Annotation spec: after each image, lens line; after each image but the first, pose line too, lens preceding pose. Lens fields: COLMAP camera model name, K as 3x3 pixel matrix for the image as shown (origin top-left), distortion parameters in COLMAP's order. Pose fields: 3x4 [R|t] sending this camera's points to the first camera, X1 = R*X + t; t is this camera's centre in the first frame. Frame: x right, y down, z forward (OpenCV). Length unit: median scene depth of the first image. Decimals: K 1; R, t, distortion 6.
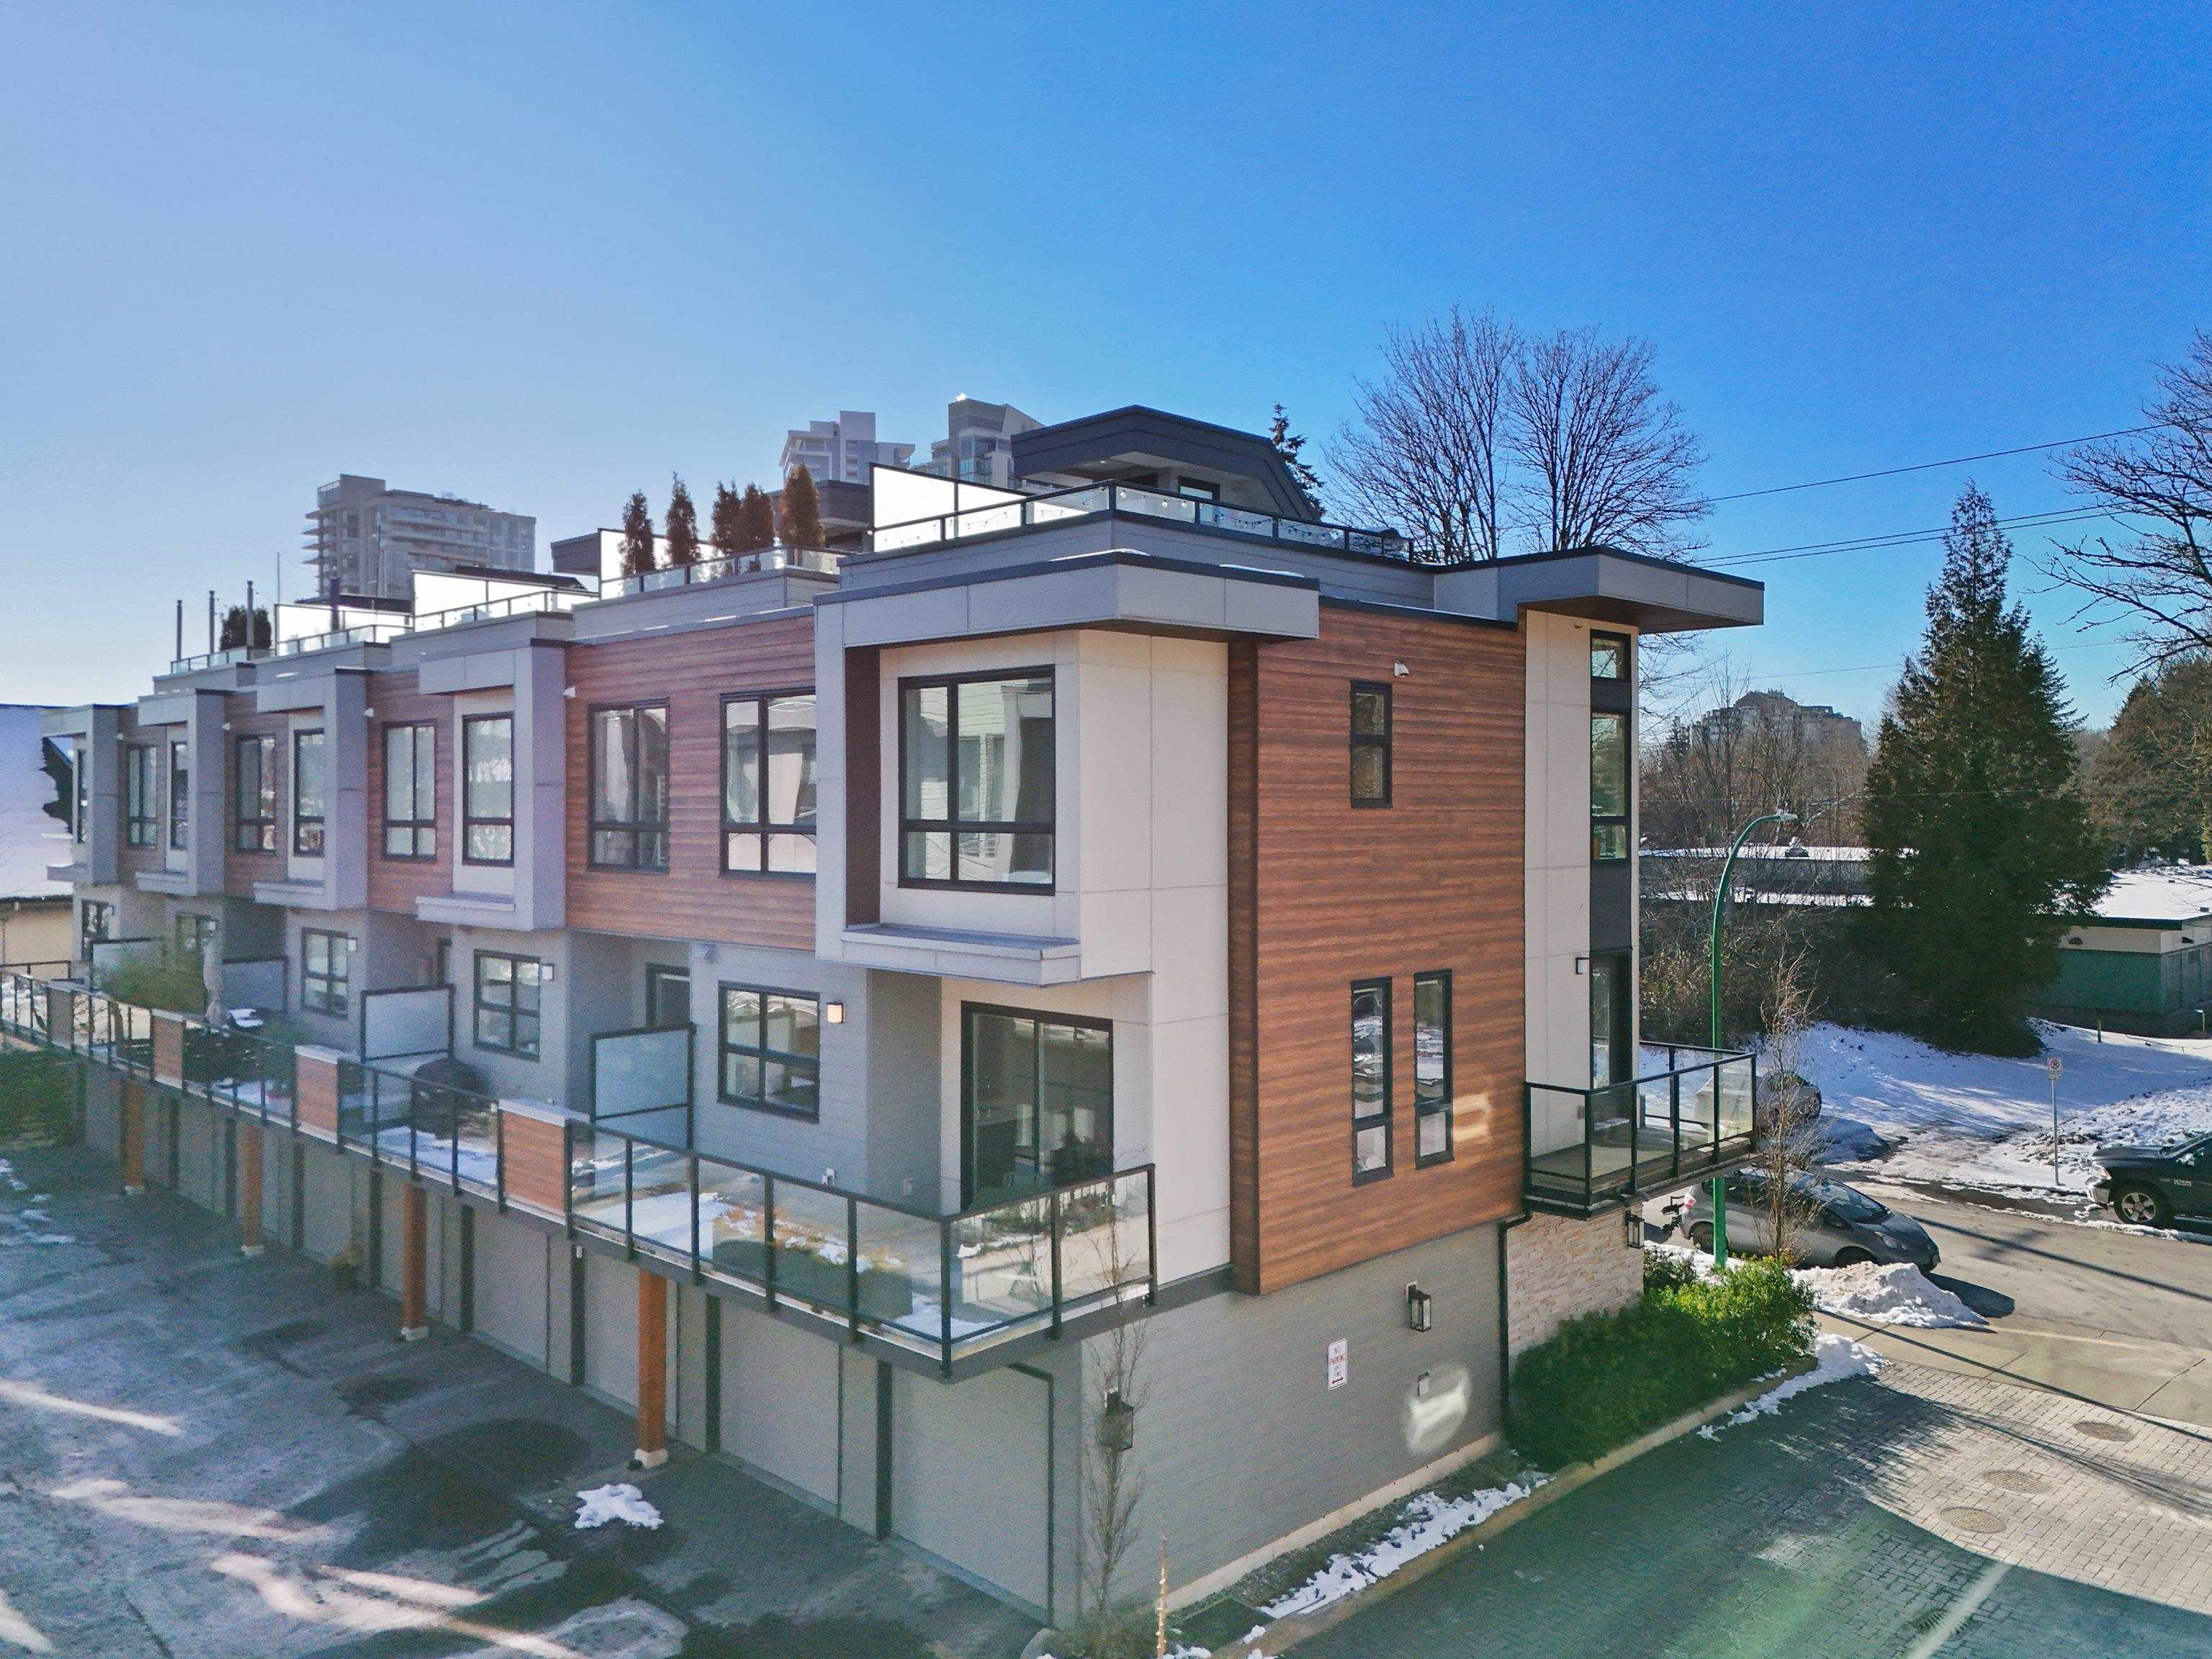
lens RADIAL K [[1644.5, 0, 1114.1], [0, 1644.5, 800.9], [0, 0, 1]] dist [0.043792, -0.016196]
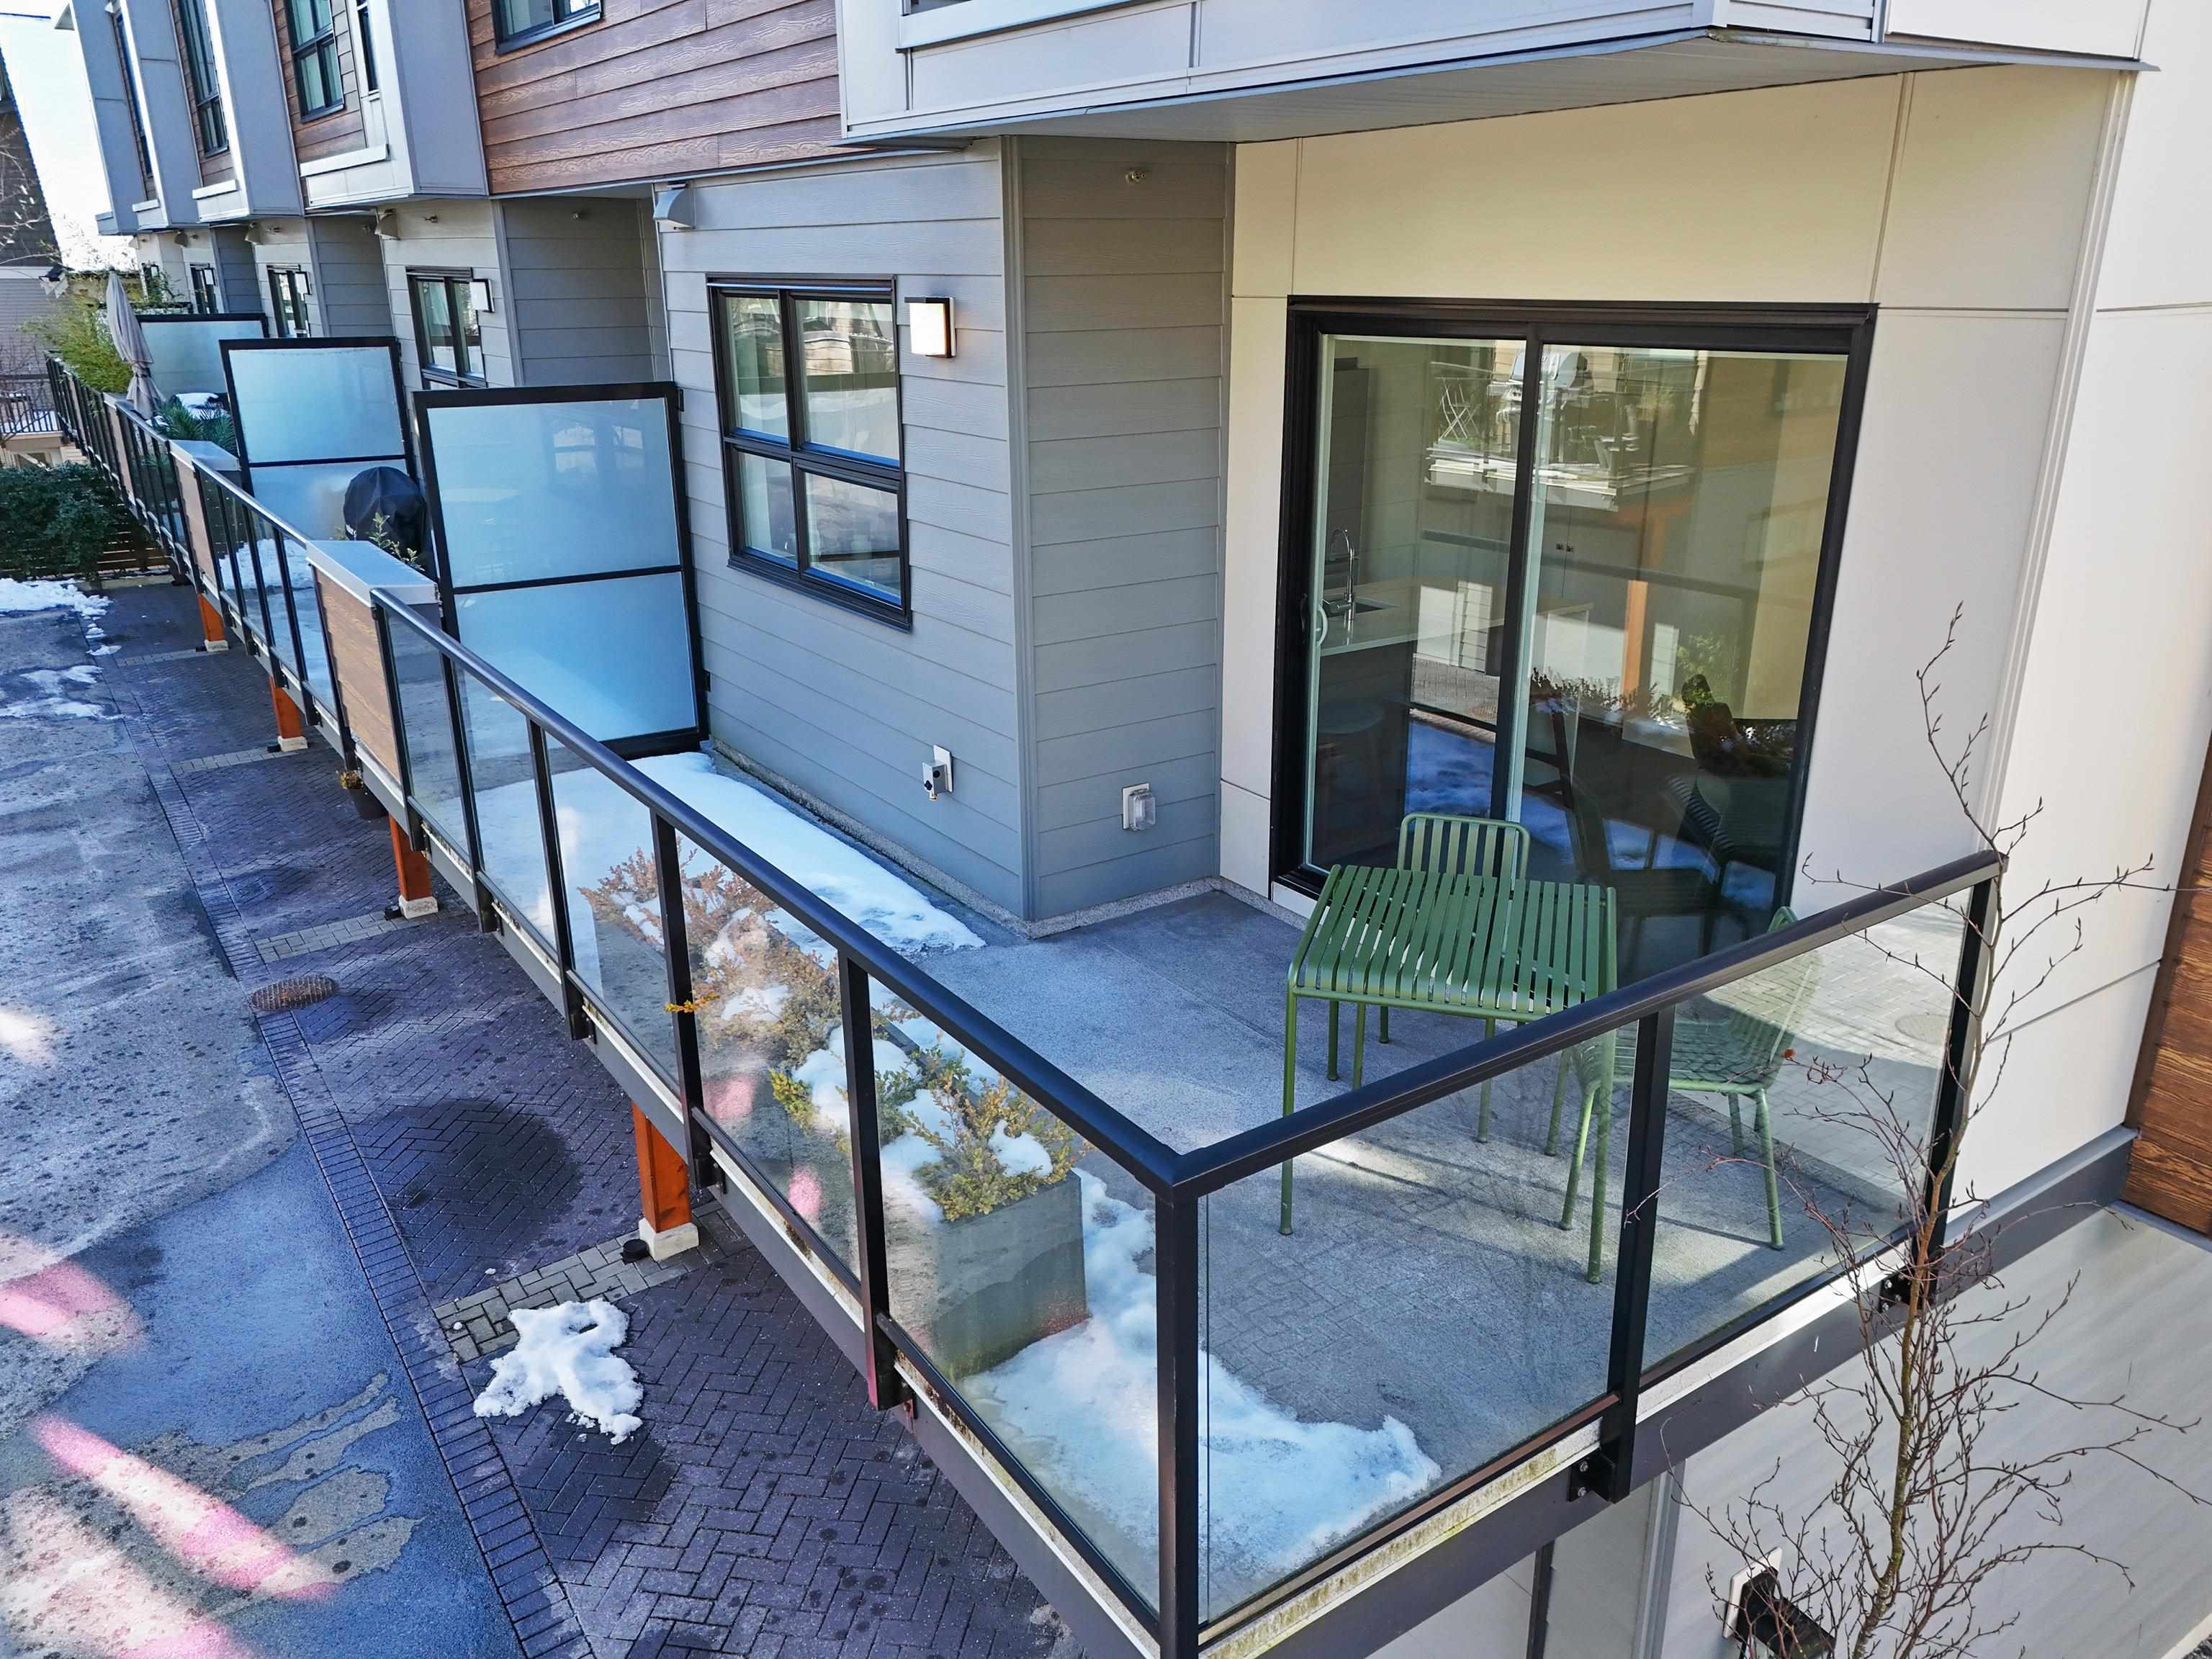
lens RADIAL K [[1644.5, 0, 1114.8], [0, 1644.5, 824.4], [0, 0, 1]] dist [0.043792, -0.016196]
pose [[0.981104, 0.062643, -0.183058, -0.042756], [0.000531, 0.945260, 0.326316, 0.082070], [0.193478, -0.320248, 0.927366, 0.465930]]
